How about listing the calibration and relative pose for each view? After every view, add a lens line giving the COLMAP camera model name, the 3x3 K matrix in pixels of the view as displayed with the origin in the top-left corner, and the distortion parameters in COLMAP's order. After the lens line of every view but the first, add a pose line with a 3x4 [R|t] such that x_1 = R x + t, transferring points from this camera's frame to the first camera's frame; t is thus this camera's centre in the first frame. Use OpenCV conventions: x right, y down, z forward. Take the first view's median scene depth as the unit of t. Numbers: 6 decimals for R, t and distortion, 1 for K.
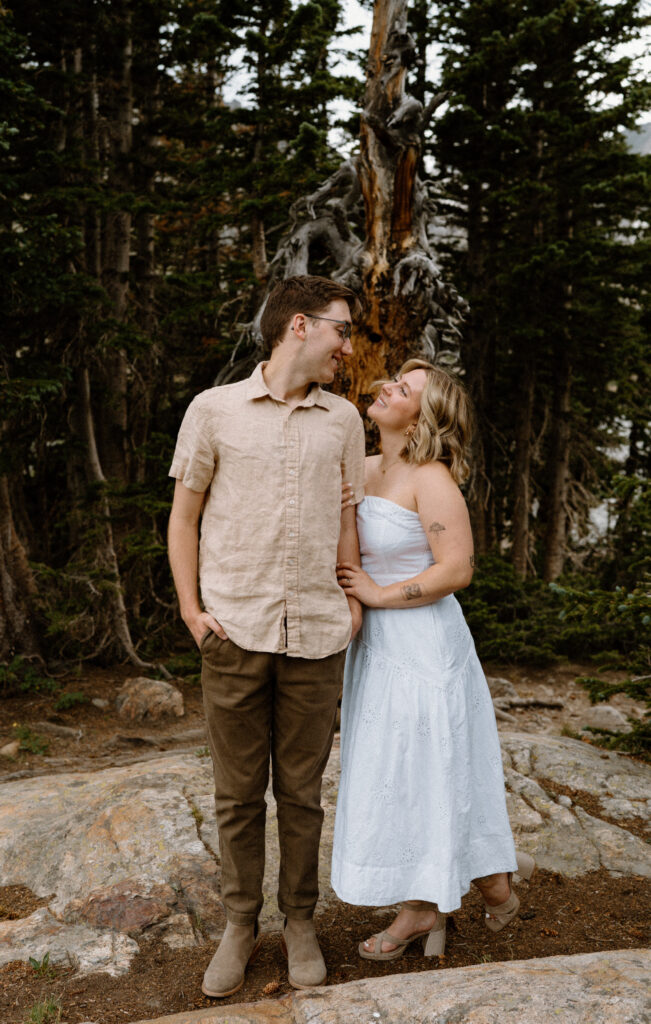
lens RADIAL K [[1116.3, 0, 284.6], [0, 1116.3, 520.5], [0, 0, 1]] dist [0.011831, 0.000000]
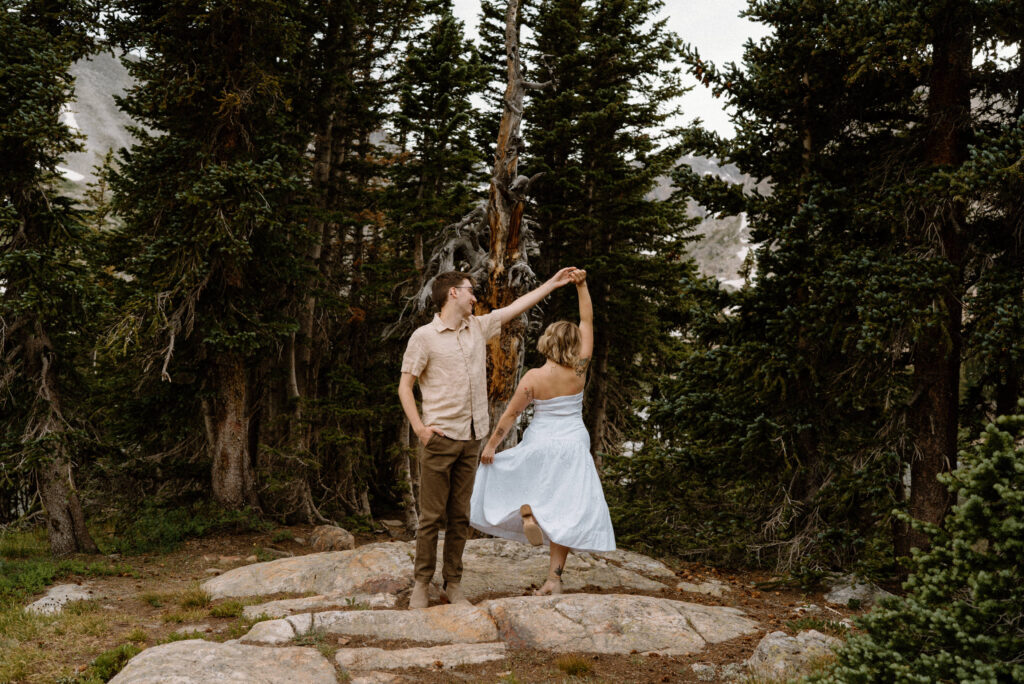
lens RADIAL K [[994.2, 0, 498.0], [0, 994.2, 342.6], [0, 0, 1]] dist [0.005272, 0.000000]
pose [[0.988822, 0.054413, 0.138820, -0.108749], [-0.035132, 0.989844, -0.137746, 0.080430], [-0.144906, 0.131329, 0.980691, -0.410524]]
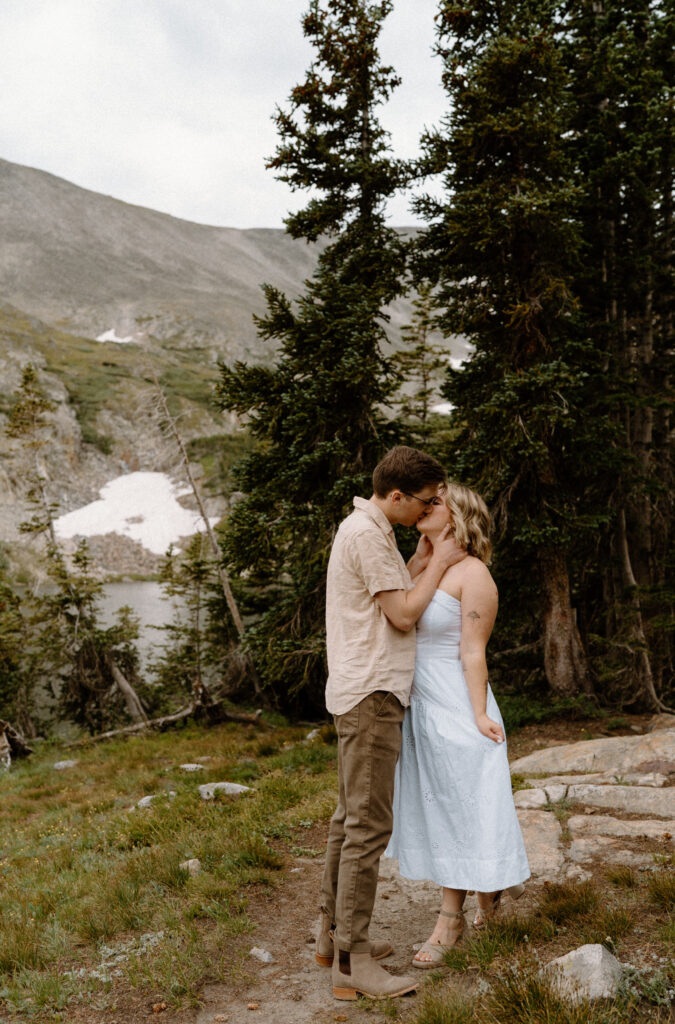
lens RADIAL K [[1055.9, 0, 313.1], [0, 1055.9, 539.5], [0, 0, 1]] dist [-0.016196, 0.000000]
pose [[0.903358, -0.027363, -0.428013, 0.059992], [-0.022632, 0.993531, -0.111284, 0.084300], [0.428289, 0.110216, 0.896895, -0.521230]]
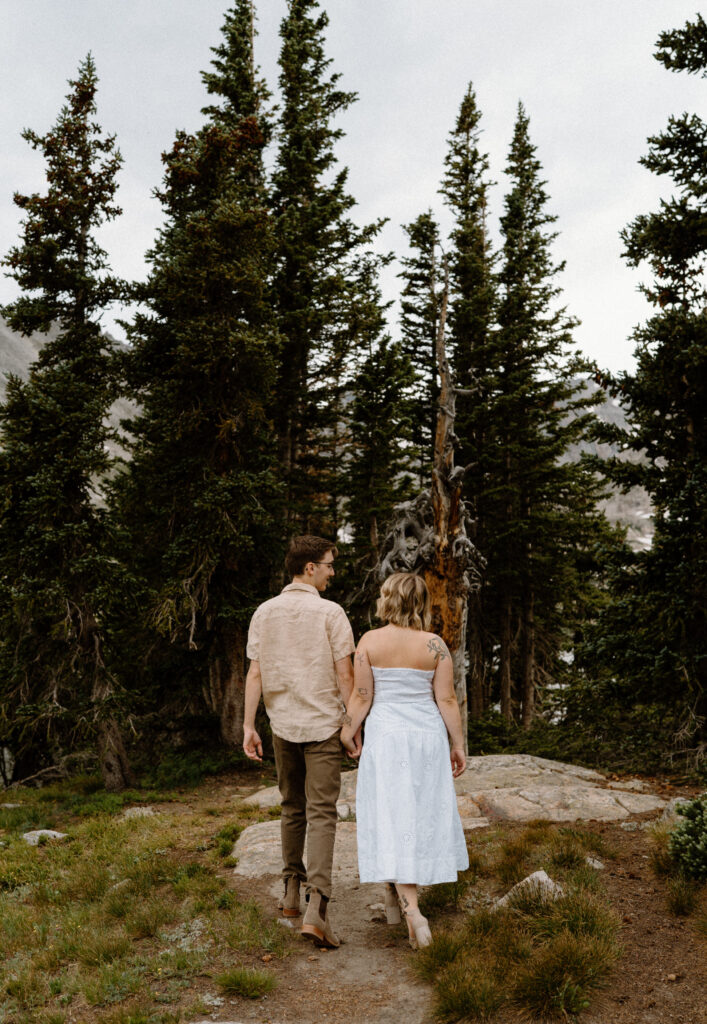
lens RADIAL K [[1014.8, 0, 348.8], [0, 1014.8, 558.2], [0, 0, 1]] dist [0.009814, 0.000000]
pose [[0.996893, 0.000020, 0.078763, -0.219373], [0.013847, 0.984381, -0.175508, 0.115655], [-0.077536, 0.176053, 0.981322, -0.749525]]
